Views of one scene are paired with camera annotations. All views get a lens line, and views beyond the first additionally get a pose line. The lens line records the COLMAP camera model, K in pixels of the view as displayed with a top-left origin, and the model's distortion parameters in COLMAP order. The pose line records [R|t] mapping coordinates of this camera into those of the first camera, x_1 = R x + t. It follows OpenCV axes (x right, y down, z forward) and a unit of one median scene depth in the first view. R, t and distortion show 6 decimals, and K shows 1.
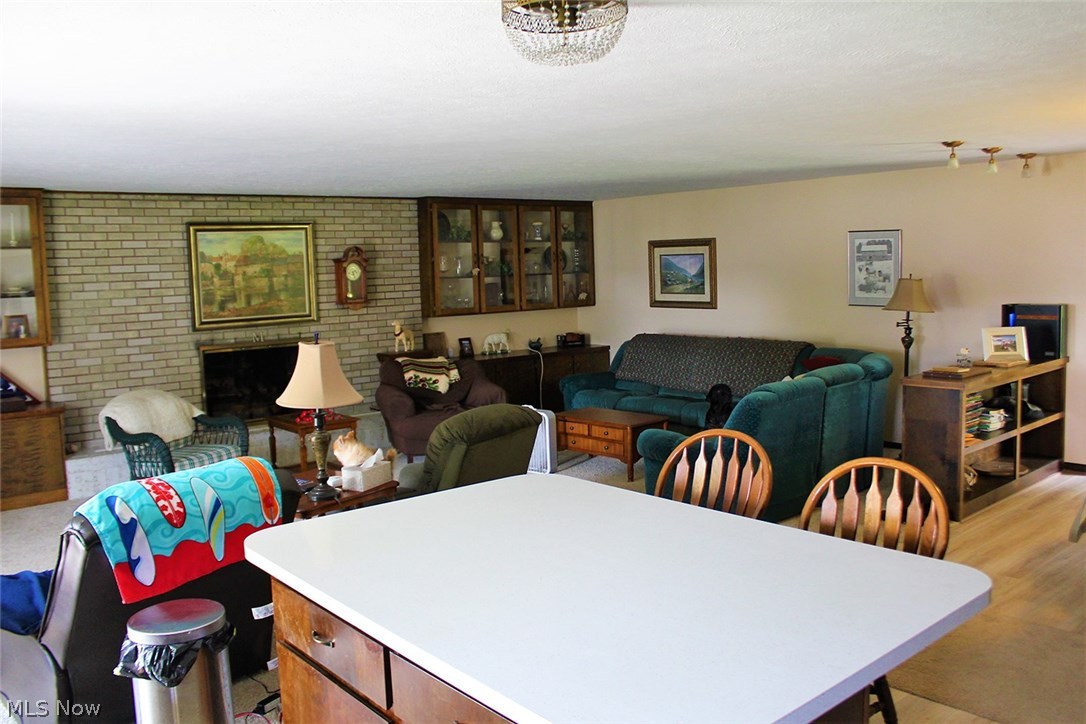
lens RADIAL K [[998.9, 0, 543.0], [0, 998.9, 362.0], [0, 0, 1]] dist [-0.011838, 0.153327]
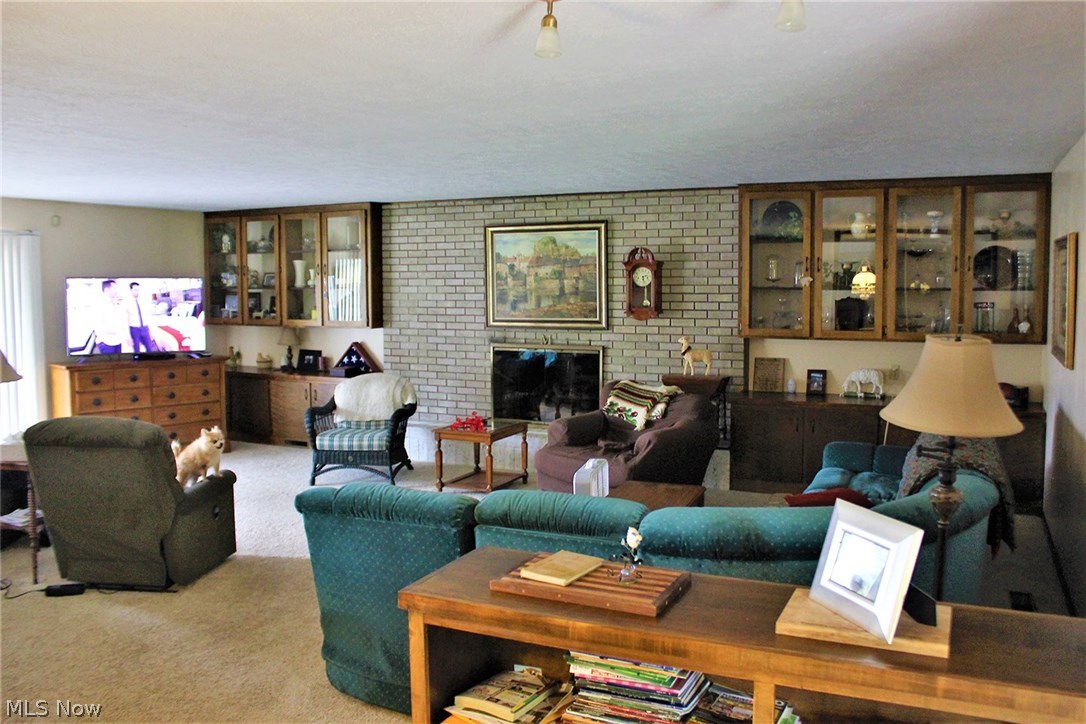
lens RADIAL K [[998.9, 0, 543.0], [0, 998.9, 362.0], [0, 0, 1]] dist [-0.011838, 0.153327]
pose [[0.391494, 0.115691, -0.912879, 0.616064], [-0.097570, 0.991691, 0.083835, -0.085586], [0.914993, 0.056248, 0.399530, 0.608393]]
